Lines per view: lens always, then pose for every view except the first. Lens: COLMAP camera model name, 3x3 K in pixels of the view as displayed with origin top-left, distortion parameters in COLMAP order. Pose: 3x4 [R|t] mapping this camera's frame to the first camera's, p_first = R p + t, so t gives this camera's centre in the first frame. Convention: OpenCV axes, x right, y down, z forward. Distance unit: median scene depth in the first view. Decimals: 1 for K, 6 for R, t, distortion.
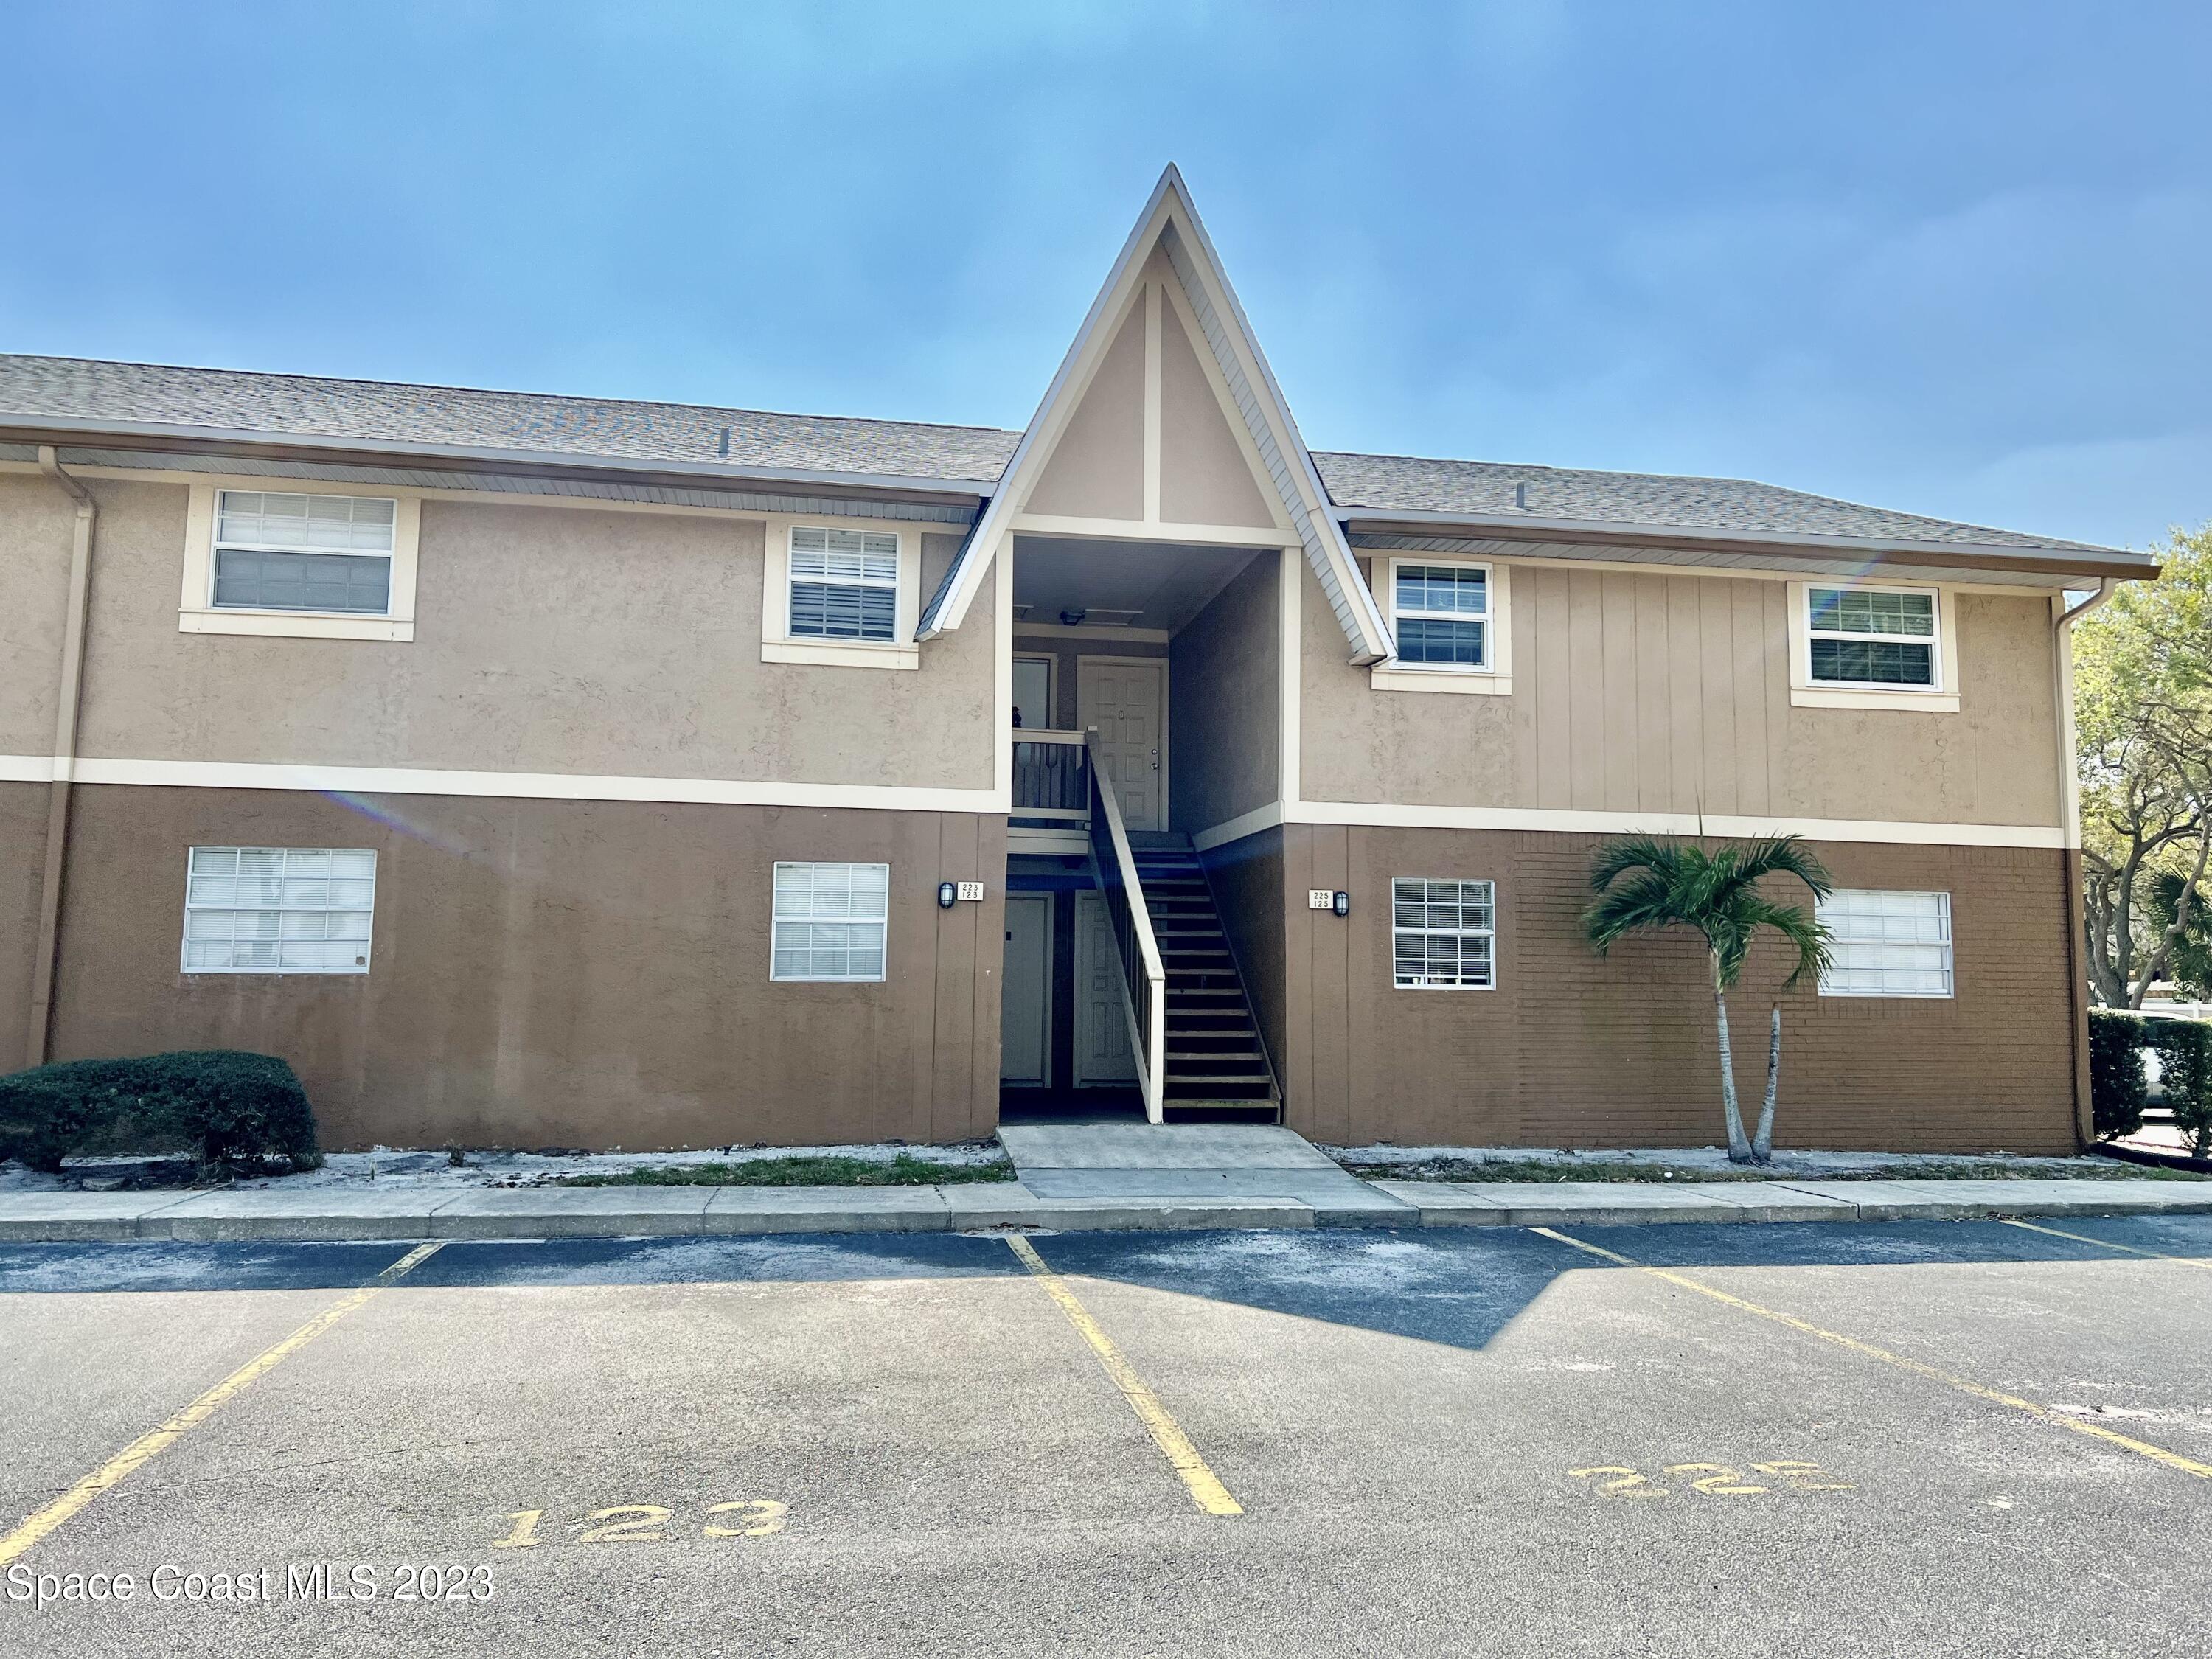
lens RADIAL K [[1663.6, 0, 1106.9], [0, 1663.6, 827.7], [0, 0, 1]] dist [0.039011, -0.007332]
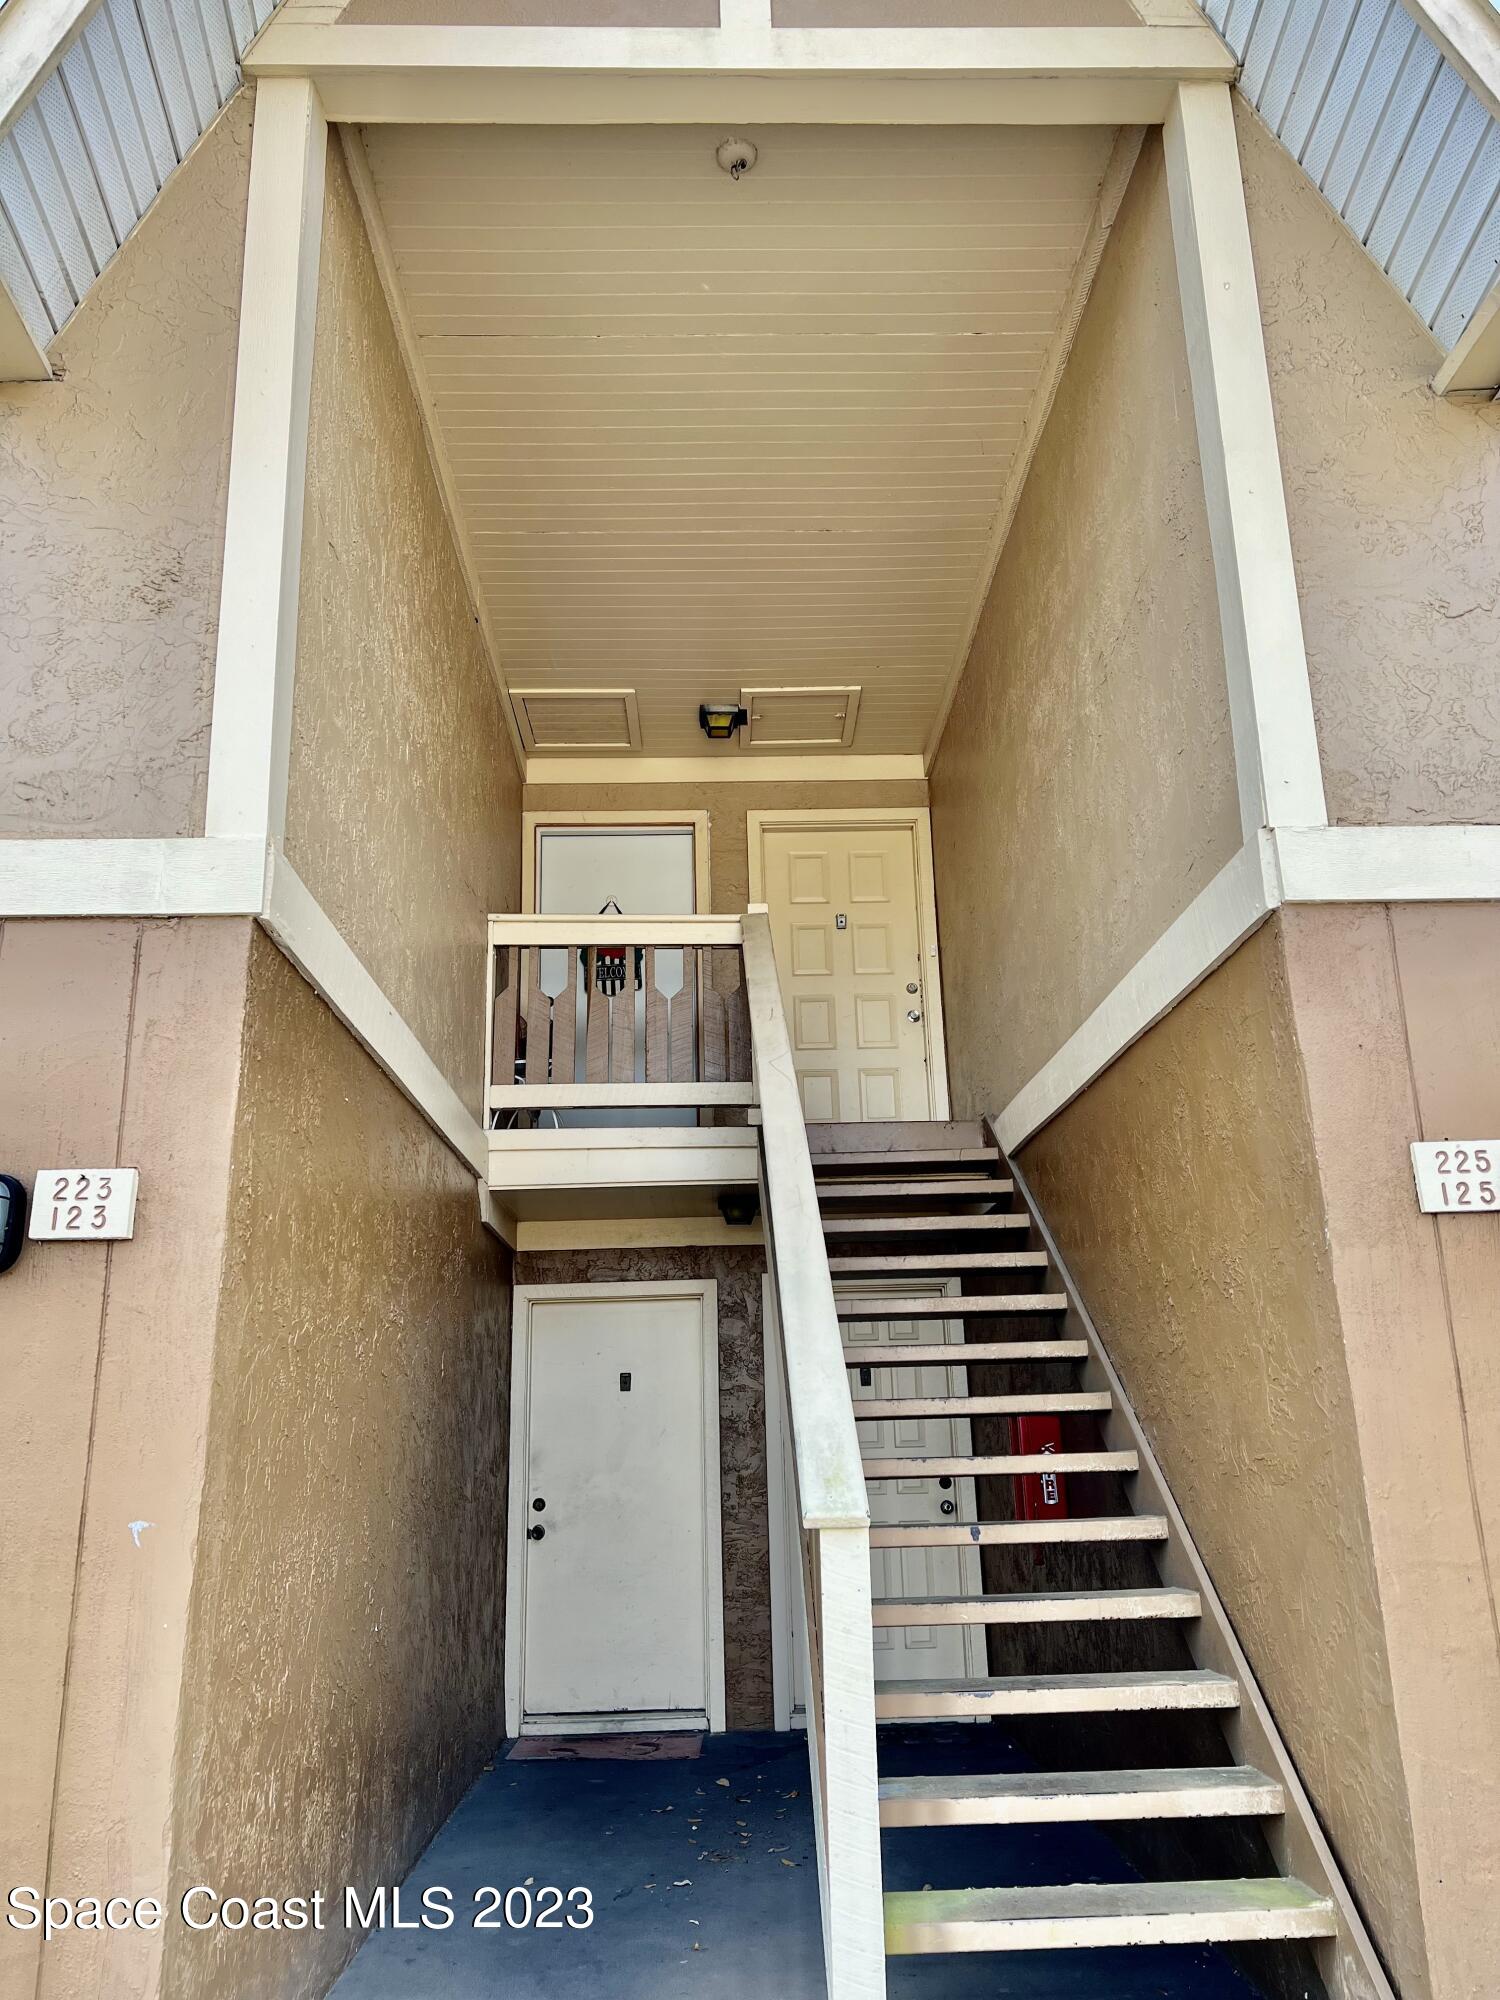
lens RADIAL K [[1504.1, 0, 747.5], [0, 1504.1, 999.0], [0, 0, 1]] dist [0.039011, -0.007332]
pose [[0.988629, -0.078946, -0.127985, 0.050002], [0.054126, 0.980878, -0.186944, 0.053939], [0.140296, 0.177891, 0.973998, 0.743972]]
